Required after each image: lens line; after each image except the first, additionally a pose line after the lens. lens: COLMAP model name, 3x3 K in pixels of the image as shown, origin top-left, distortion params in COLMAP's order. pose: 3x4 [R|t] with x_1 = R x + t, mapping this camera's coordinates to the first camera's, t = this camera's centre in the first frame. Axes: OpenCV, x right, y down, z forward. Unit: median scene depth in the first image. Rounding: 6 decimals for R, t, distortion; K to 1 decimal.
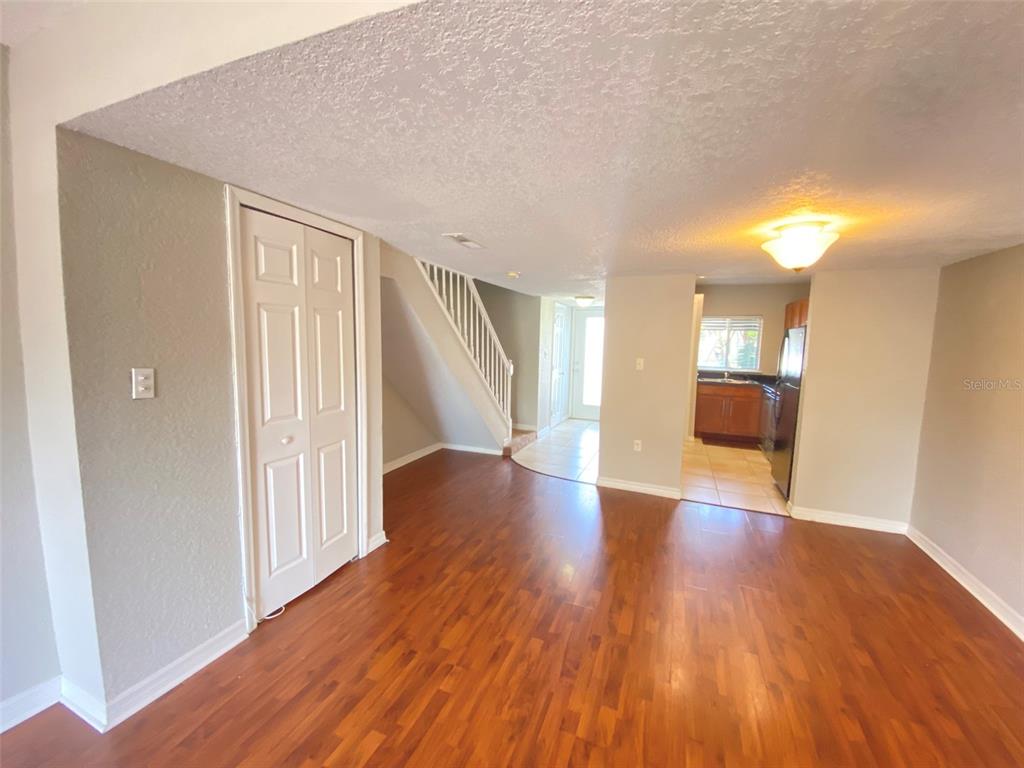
lens RADIAL K [[421.7, 0, 512.0], [0, 421.7, 384.0], [0, 0, 1]] dist [0.029547, -0.000071]
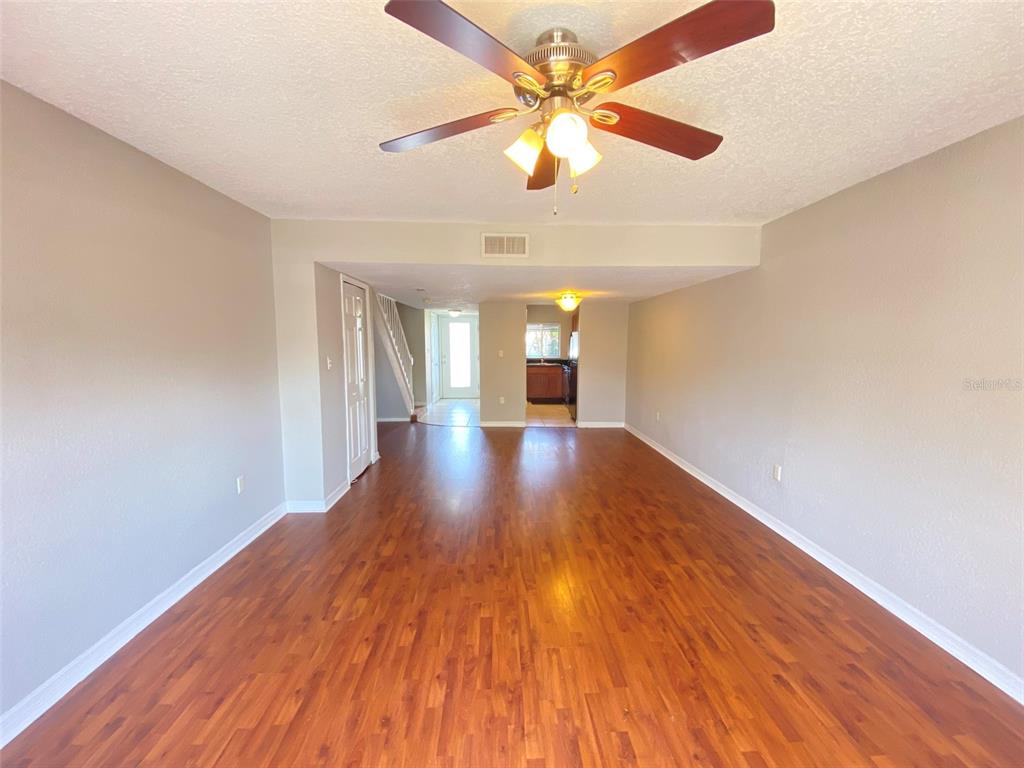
lens RADIAL K [[421.7, 0, 512.0], [0, 421.7, 384.0], [0, 0, 1]] dist [0.029547, -0.000071]
pose [[0.914883, -0.056106, 0.399802, -0.268685], [0.051234, 0.998425, 0.022873, 0.028178], [-0.400456, -0.000442, 0.916316, -0.455507]]
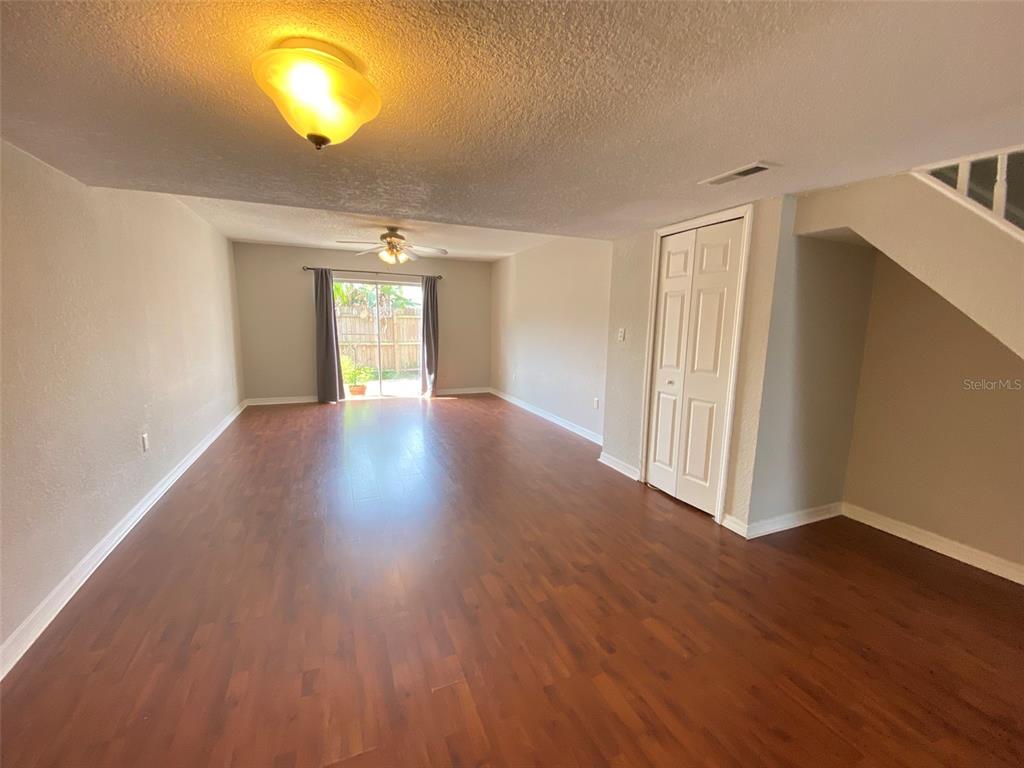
lens RADIAL K [[421.7, 0, 512.0], [0, 421.7, 384.0], [0, 0, 1]] dist [0.029547, -0.000071]
pose [[-0.711916, 0.077355, -0.697991, 0.564605], [-0.102895, 0.971699, 0.212636, -0.076557], [0.694686, 0.223199, -0.683808, 1.013790]]
